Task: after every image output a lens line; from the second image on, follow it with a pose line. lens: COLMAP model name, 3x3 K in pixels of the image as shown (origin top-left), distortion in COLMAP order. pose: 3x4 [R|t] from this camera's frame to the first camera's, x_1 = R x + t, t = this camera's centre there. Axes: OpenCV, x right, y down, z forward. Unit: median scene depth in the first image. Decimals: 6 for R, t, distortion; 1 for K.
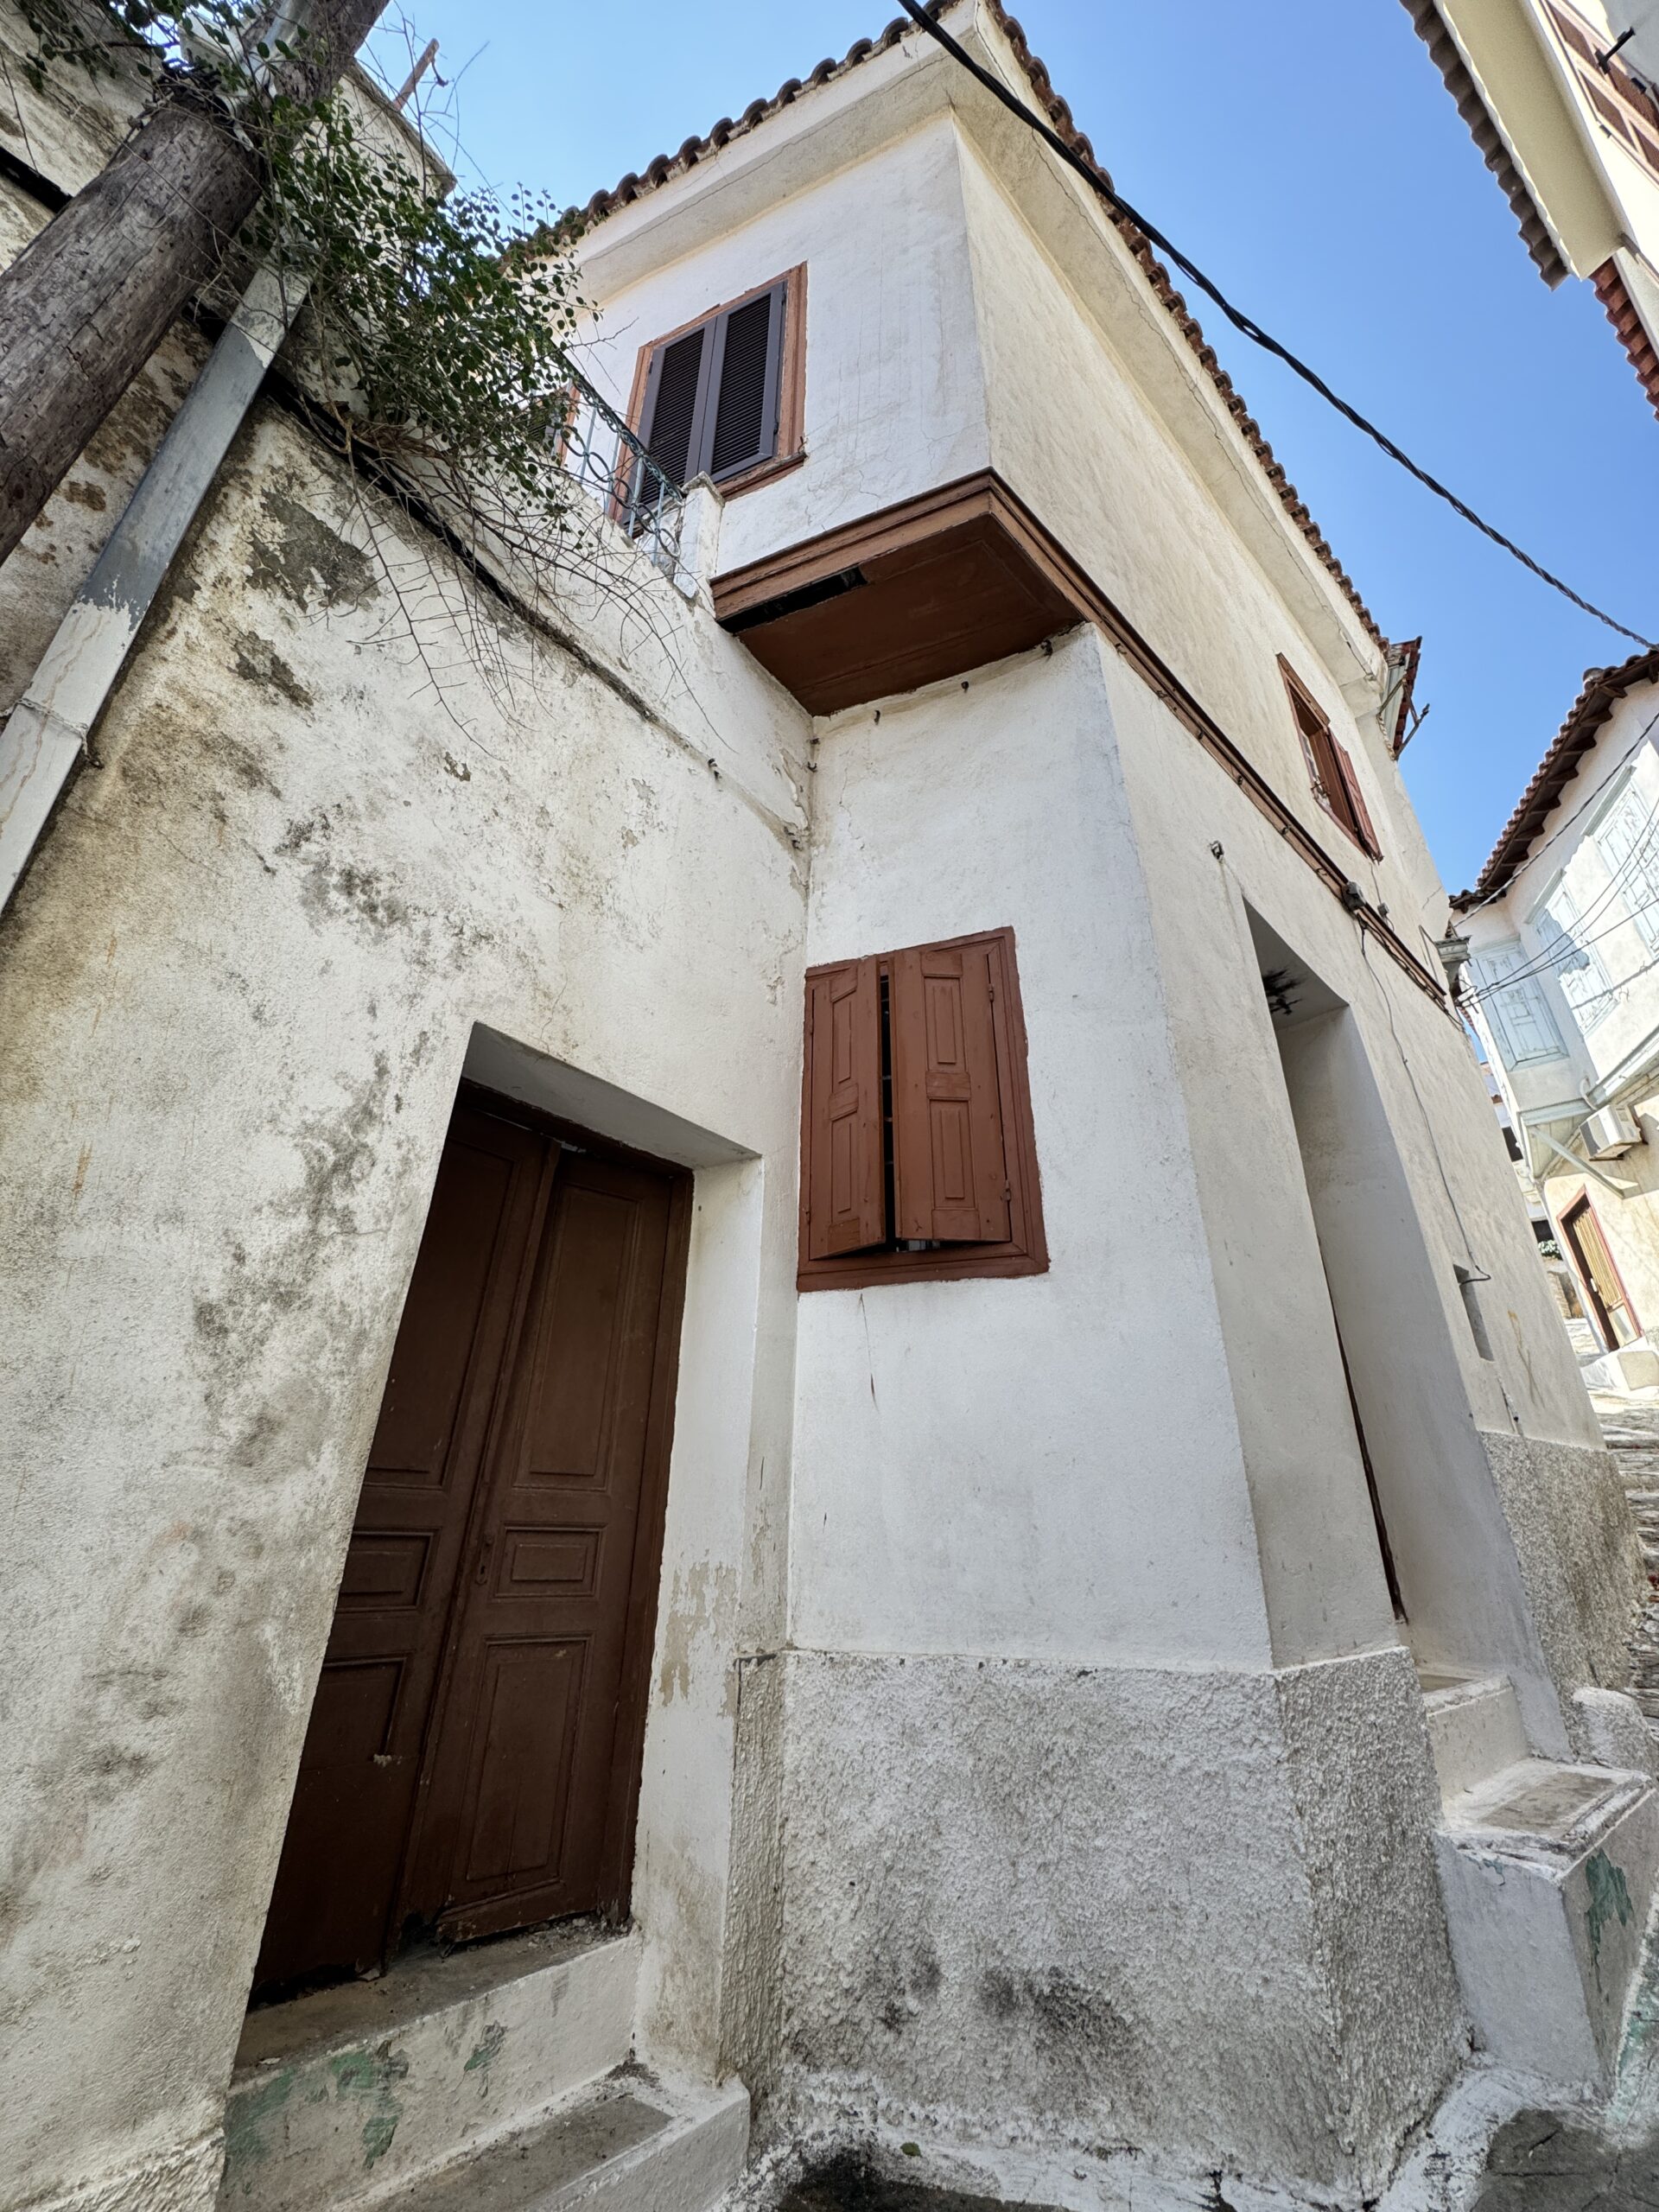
lens RADIAL K [[880.3, 0, 840.7], [0, 880.3, 1104.1], [0, 0, 1]] dist [-0.003580, 0.000621]
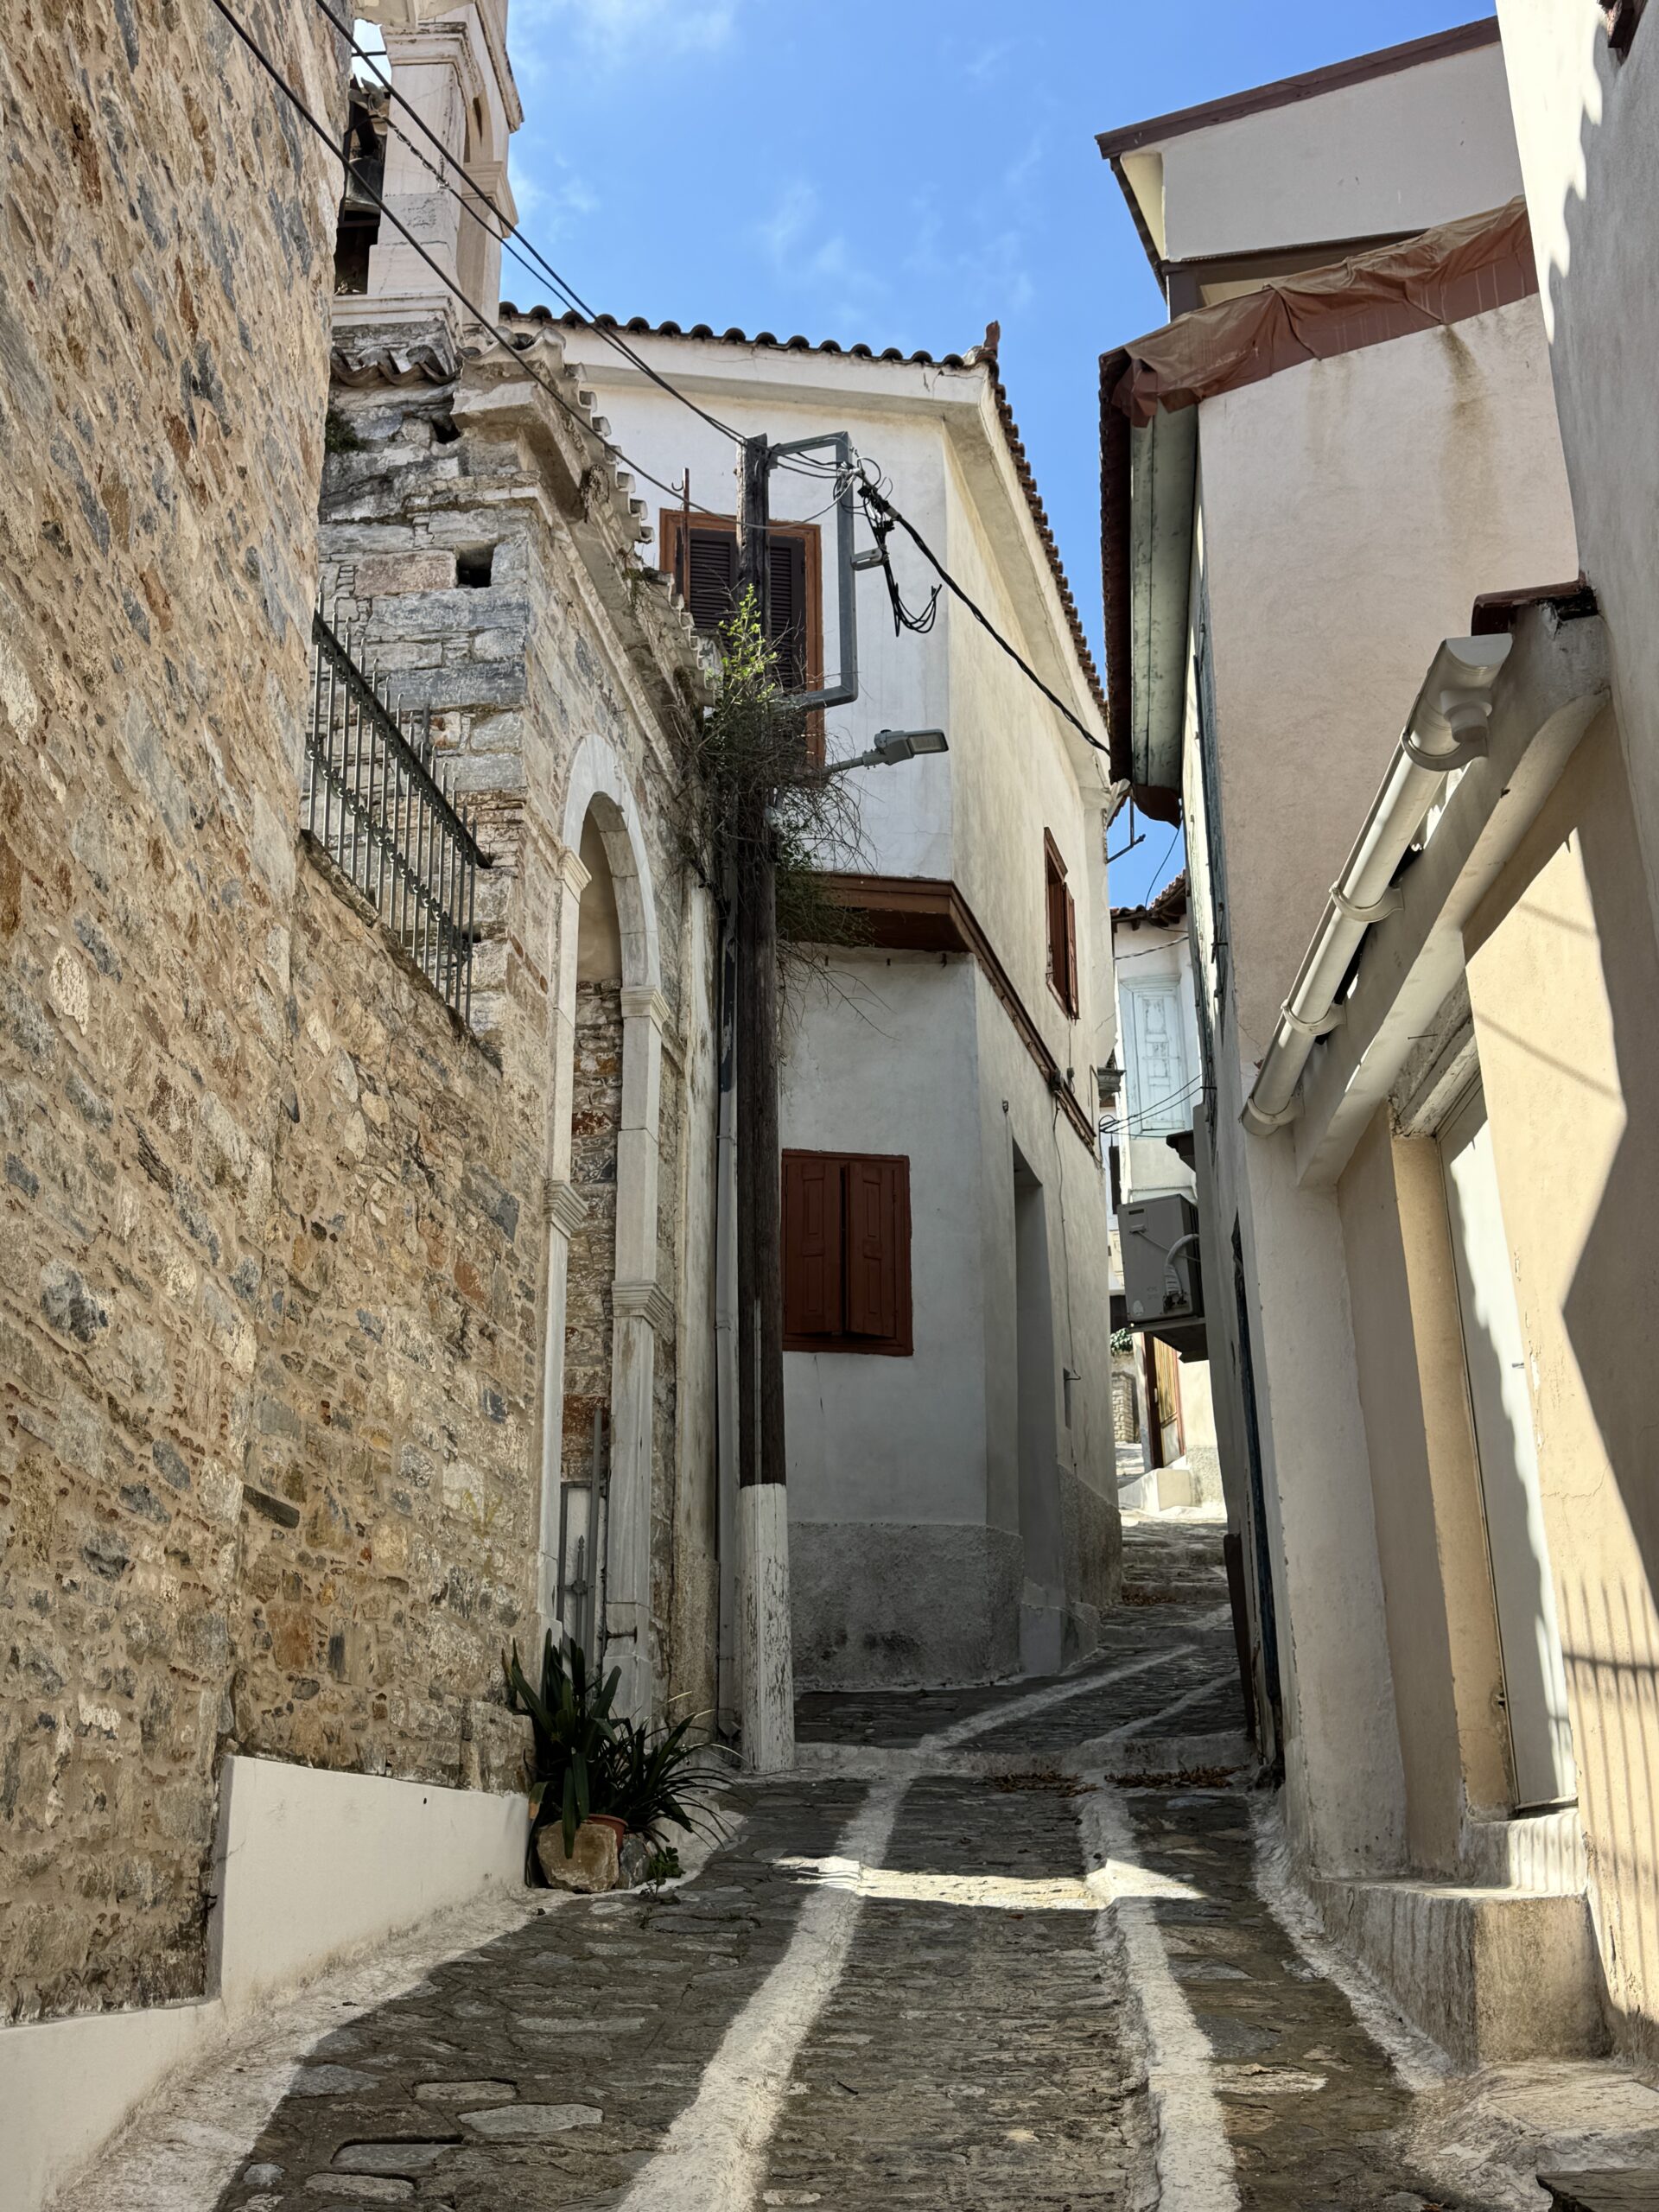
lens RADIAL K [[2247.1, 0, 825.6], [0, 2247.1, 1104.9], [0, 0, 1]] dist [0.118878, 0.000000]
pose [[0.852455, 0.155112, 0.499261, -2.000316], [-0.214934, 0.974515, 0.064221, -0.506751], [-0.476576, -0.162053, 0.864069, -2.515811]]
